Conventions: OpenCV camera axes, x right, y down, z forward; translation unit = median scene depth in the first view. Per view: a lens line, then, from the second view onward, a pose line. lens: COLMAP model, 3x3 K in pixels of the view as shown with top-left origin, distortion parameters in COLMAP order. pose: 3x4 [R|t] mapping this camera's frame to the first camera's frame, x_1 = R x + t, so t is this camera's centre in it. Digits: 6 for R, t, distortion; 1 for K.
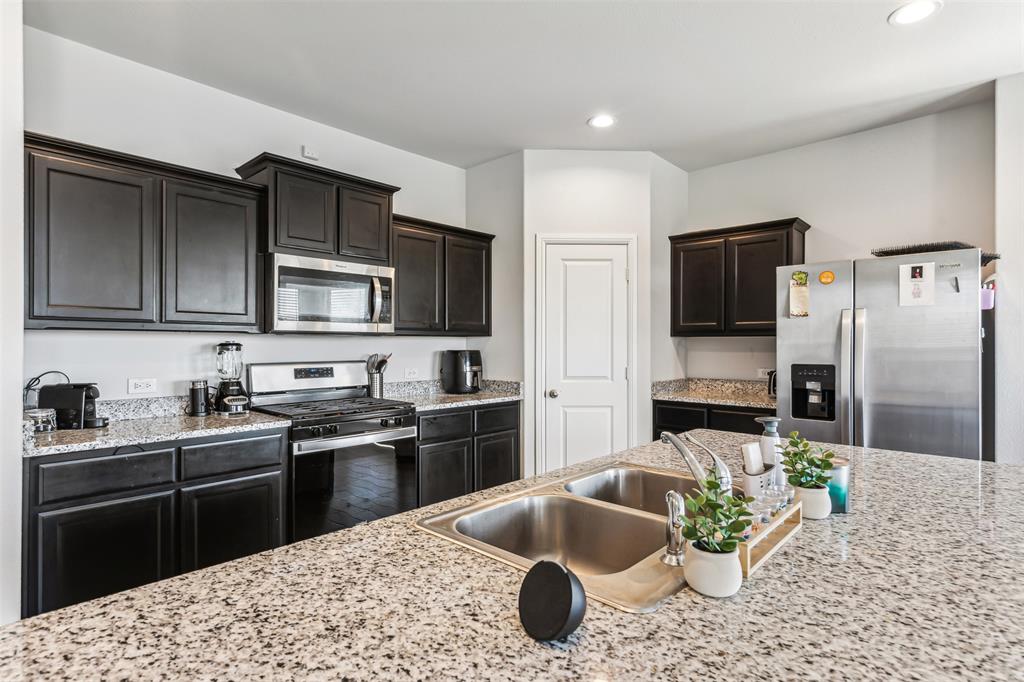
lens RADIAL K [[517.4, 0, 509.4], [0, 517.4, 344.8], [0, 0, 1]] dist [0.001178, 0.000671]
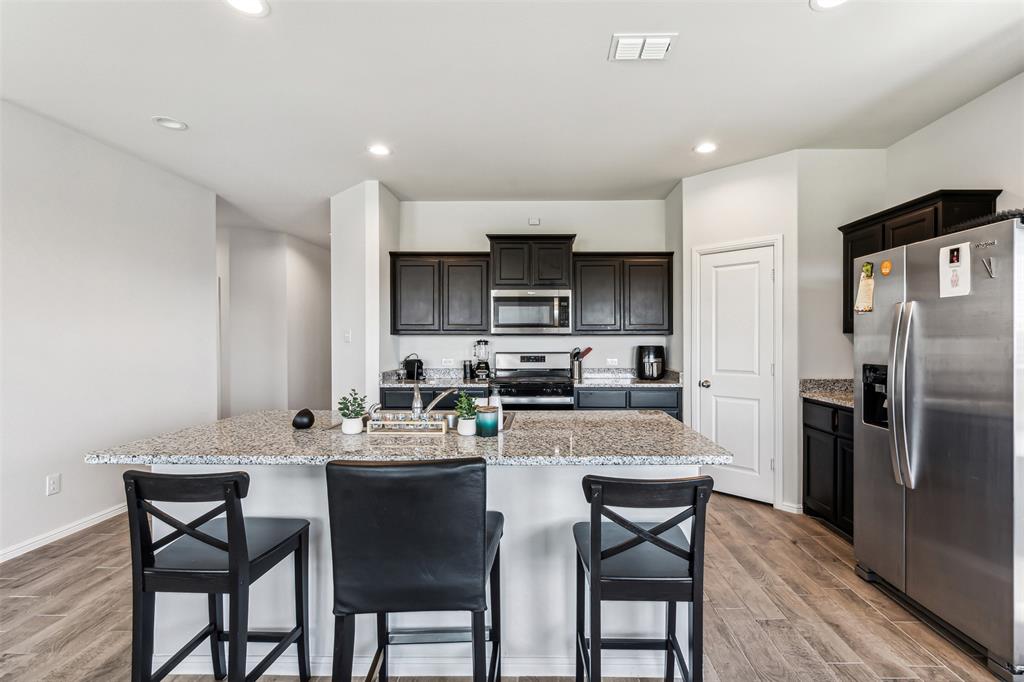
lens RADIAL K [[485.1, 0, 540.4], [0, 485.1, 340.4], [0, 0, 1]] dist [0.012024, 0.000086]
pose [[0.685279, 0.000295, -0.728281, 0.751225], [0.000032, 1.000000, 0.000436, -0.004242], [0.728281, -0.000322, 0.685279, -0.014487]]
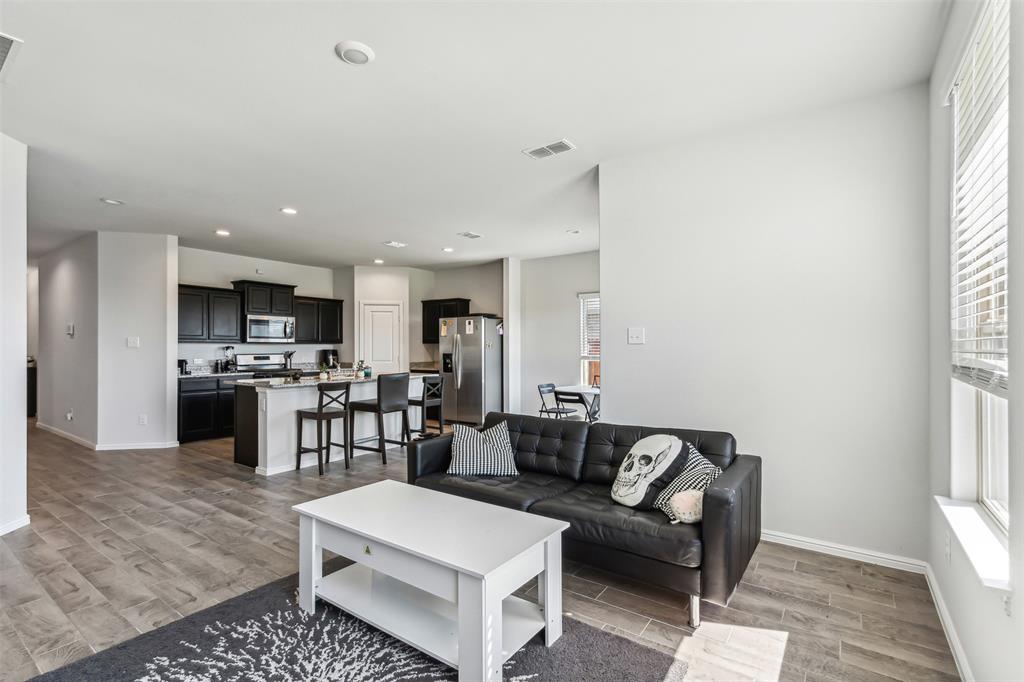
lens RADIAL K [[470.2, 0, 511.3], [0, 470.2, 343.7], [0, 0, 1]] dist [-0.000517, 0.000128]
pose [[0.989968, -0.002231, 0.141277, 0.530005], [0.004016, 0.999916, -0.012353, 0.017063], [-0.141238, 0.012797, 0.989893, -1.514756]]
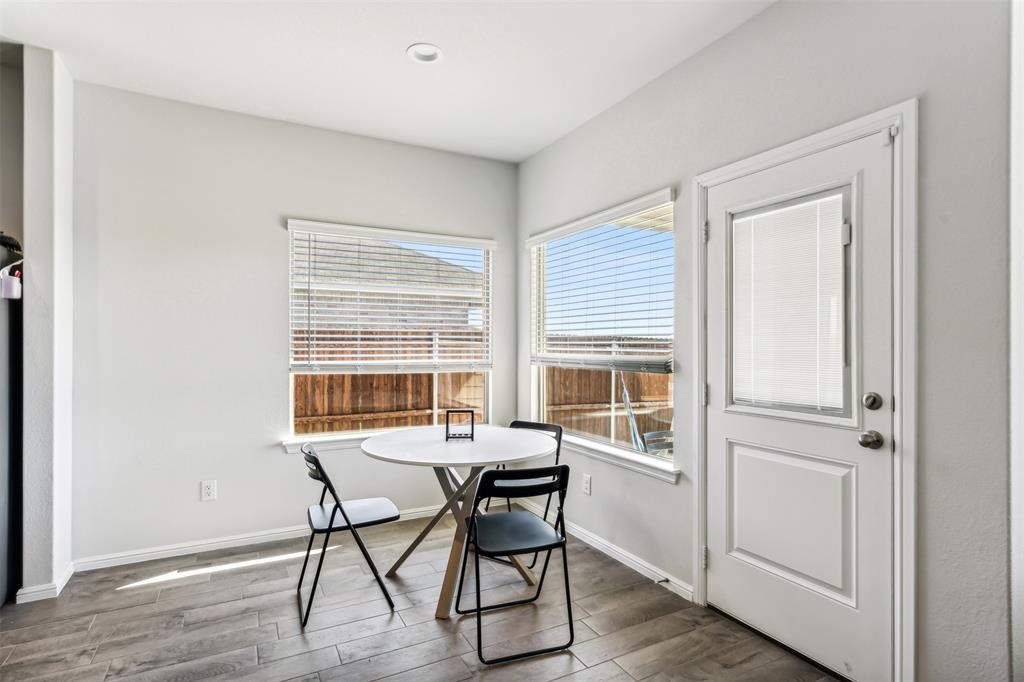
lens RADIAL K [[517.4, 0, 509.4], [0, 517.4, 344.8], [0, 0, 1]] dist [0.001178, 0.000671]
pose [[0.319653, 0.002240, 0.947532, 0.313112], [-0.002516, 0.999996, -0.001515, 0.009597], [-0.947531, -0.001899, 0.319657, -0.080990]]
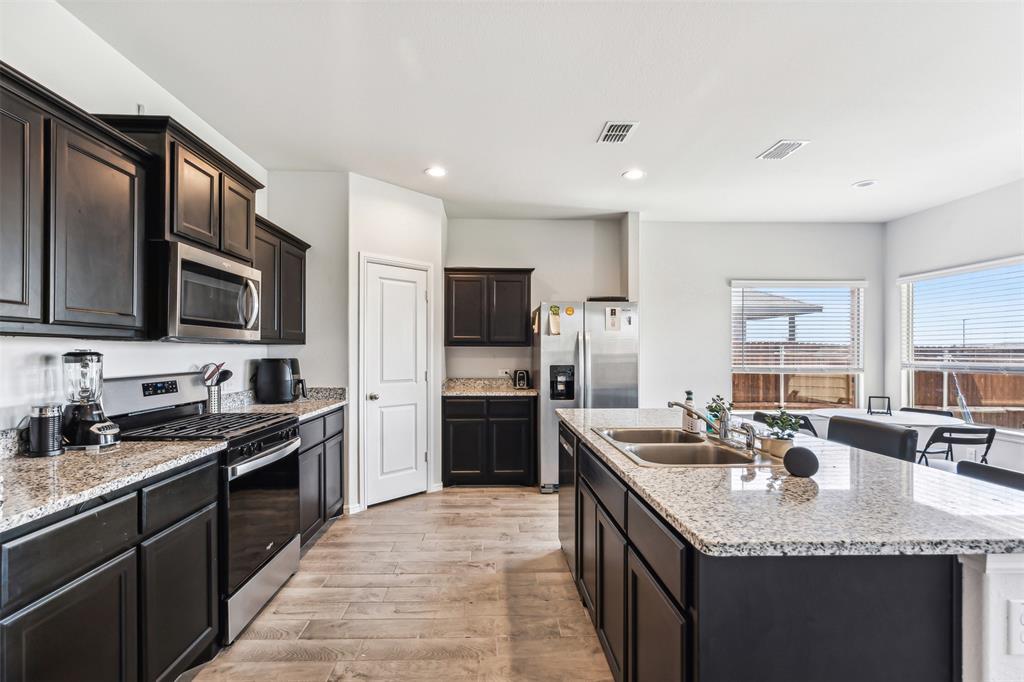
lens RADIAL K [[474.6, 0, 502.4], [0, 474.6, 349.2], [0, 0, 1]] dist [-0.000546, 0.000168]
pose [[0.706602, 0.003351, 0.707604, -0.537088], [-0.000348, 0.999990, -0.004387, -0.004189], [-0.707612, 0.002854, 0.706596, 0.092989]]
